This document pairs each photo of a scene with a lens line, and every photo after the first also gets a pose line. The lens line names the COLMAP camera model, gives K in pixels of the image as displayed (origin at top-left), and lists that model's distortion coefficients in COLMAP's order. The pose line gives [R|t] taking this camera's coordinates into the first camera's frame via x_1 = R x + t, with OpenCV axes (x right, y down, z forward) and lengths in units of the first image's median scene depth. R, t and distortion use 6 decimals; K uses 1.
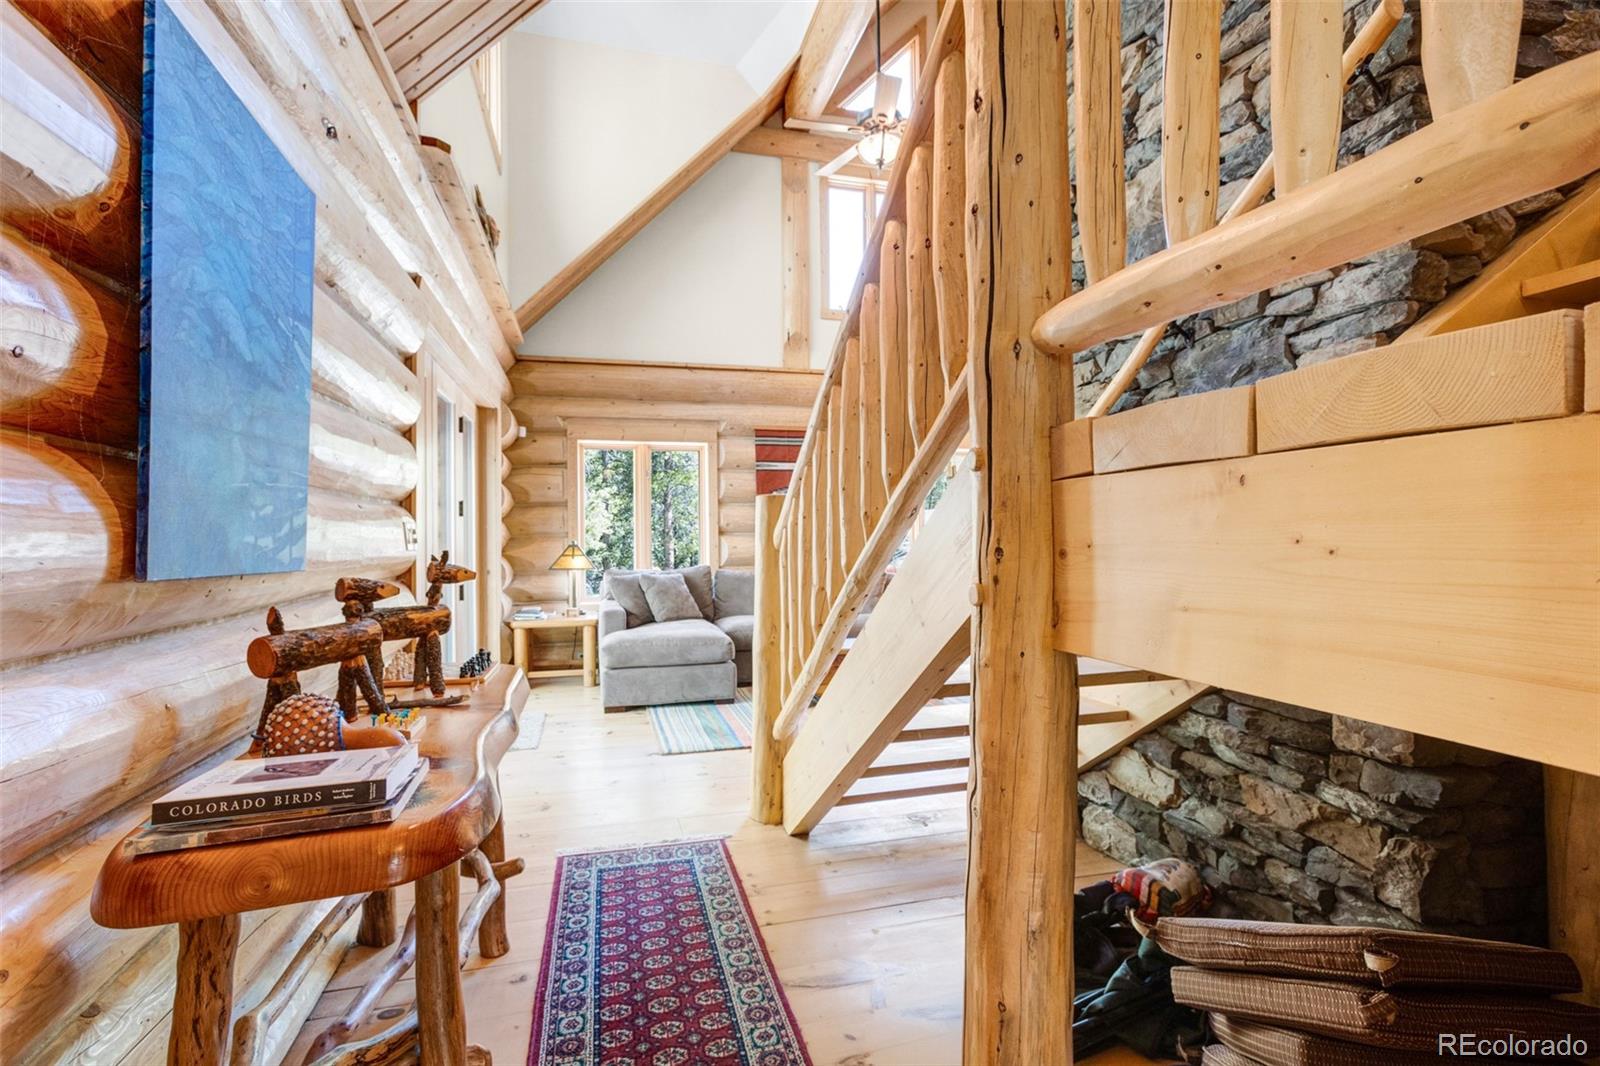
lens RADIAL K [[727.8, 0, 797.3], [0, 727.8, 541.2], [0, 0, 1]] dist [-0.015725, 0.000205]
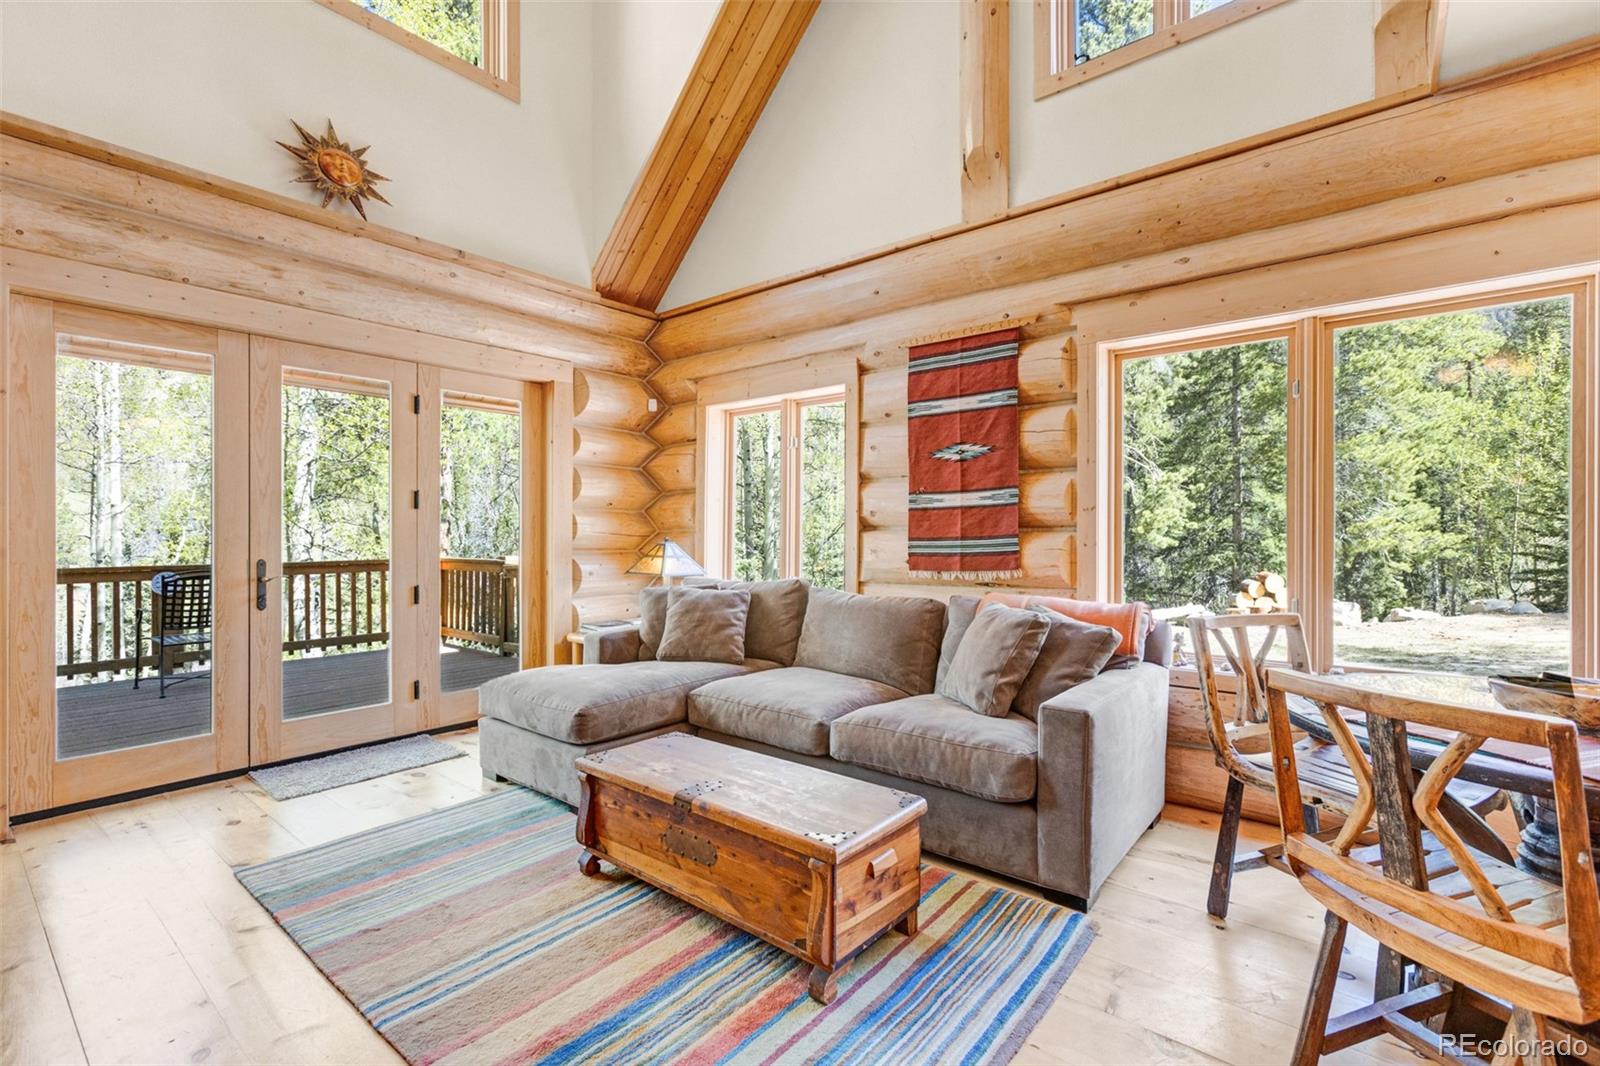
lens RADIAL K [[724.0, 0, 800.0], [0, 724.0, 533.0], [0, 0, 1]] dist [-0.015458, 0.008424]
pose [[0.587477, 0.007890, -0.809202, 0.900827], [-0.008789, 0.999956, 0.003369, -0.019491], [0.809193, 0.005133, 0.587521, 1.492385]]
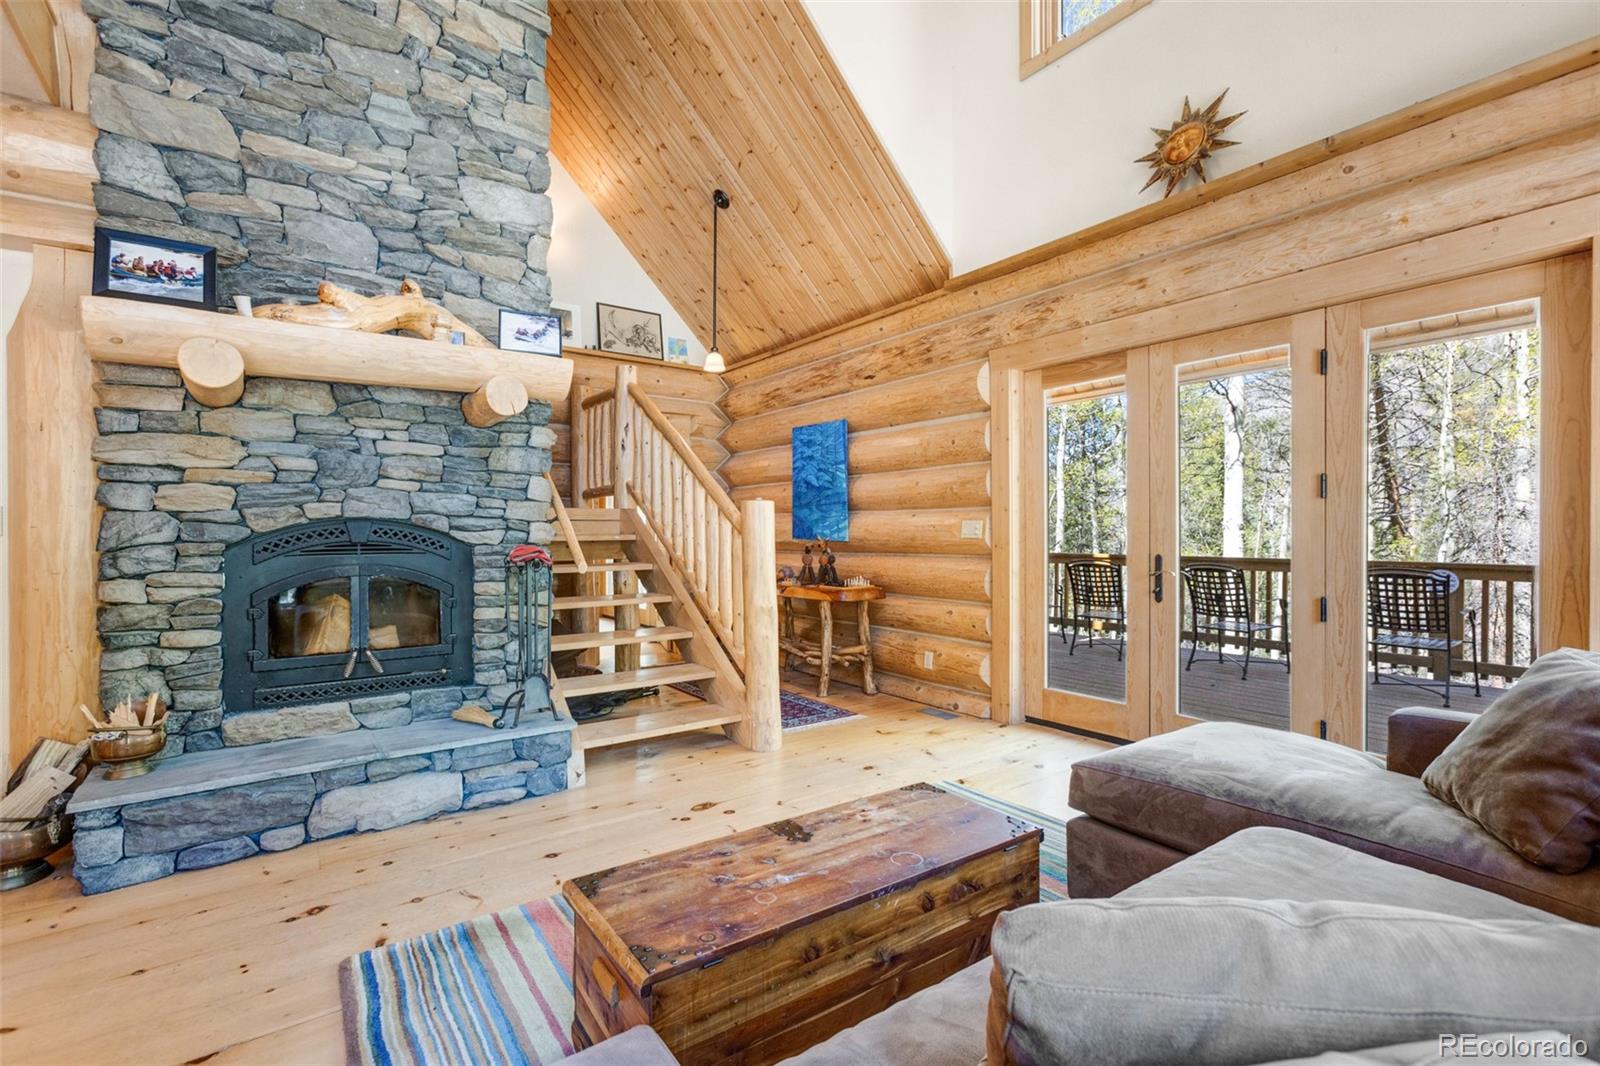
lens RADIAL K [[730.6, 0, 794.6], [0, 730.6, 534.2], [0, 0, 1]] dist [0.000972, 0.000820]
pose [[-0.936222, 0.014054, -0.351129, 0.420089], [0.010267, 0.999867, 0.012644, -0.022585], [0.351260, 0.008232, -0.936242, 2.541218]]
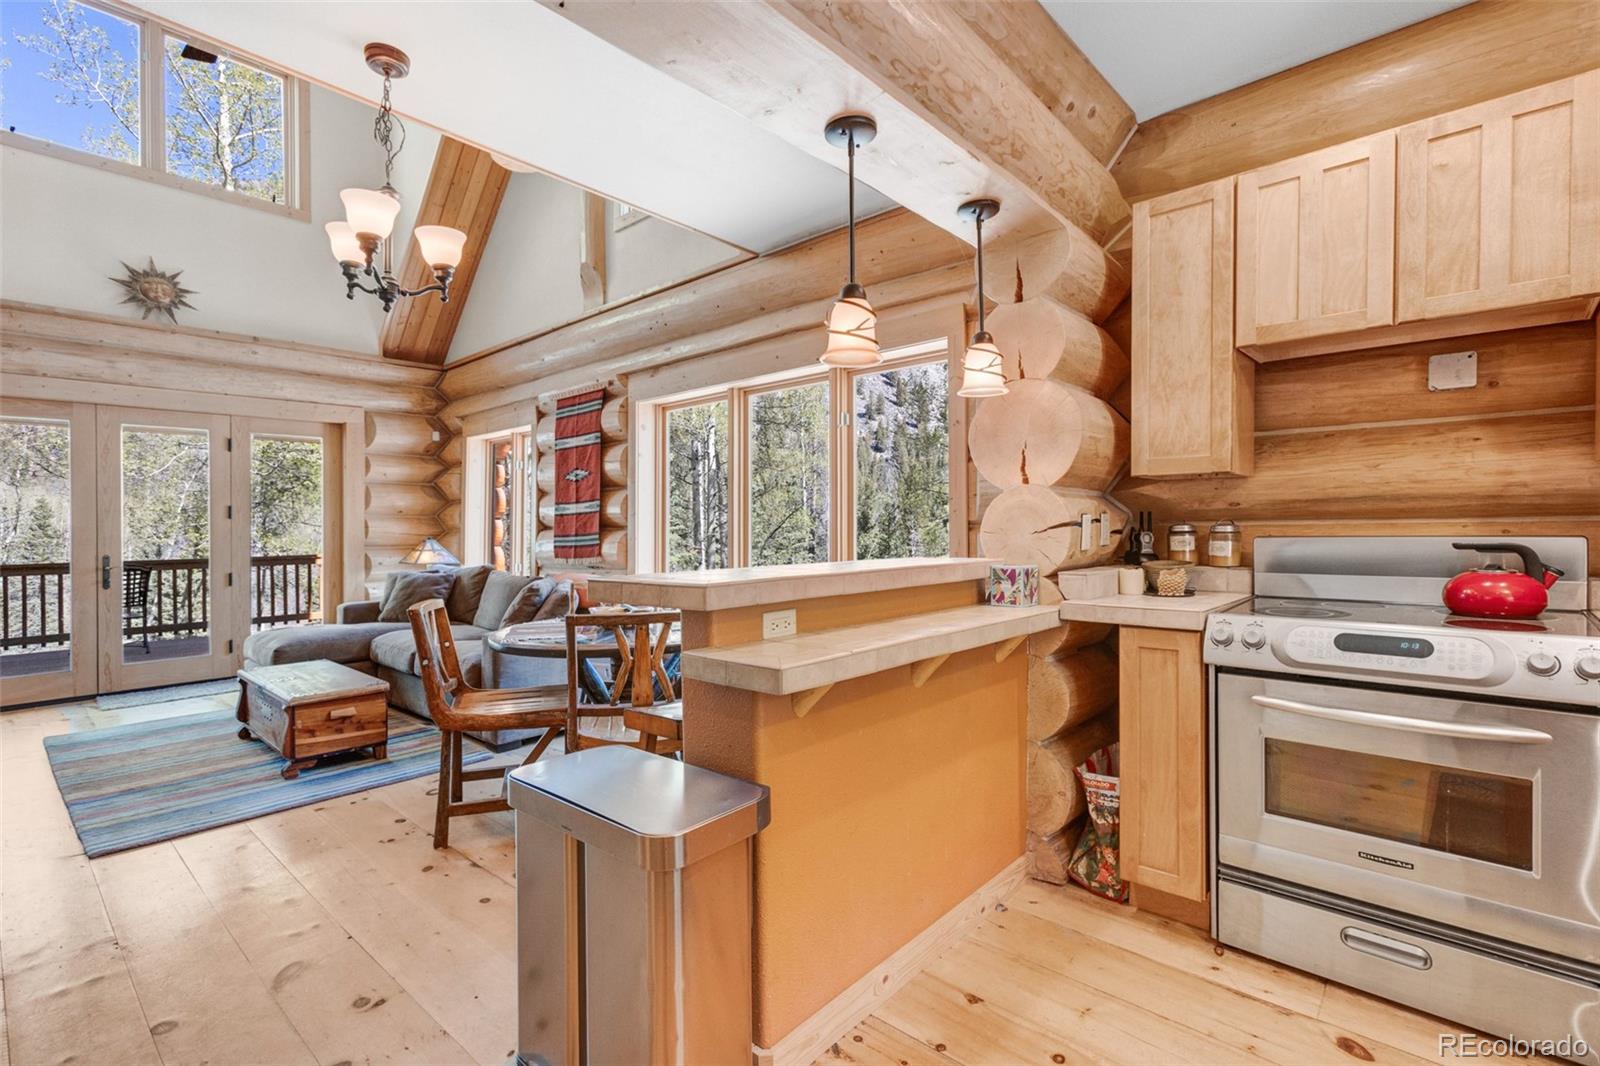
lens RADIAL K [[741.0, 0, 797.4], [0, 741.0, 524.2], [0, 0, 1]] dist [0.000552, 0.000676]
pose [[0.547279, -0.002823, -0.836946, 1.974973], [0.003334, 0.999994, -0.001193, -0.033184], [0.836944, -0.002138, 0.547285, 1.936256]]
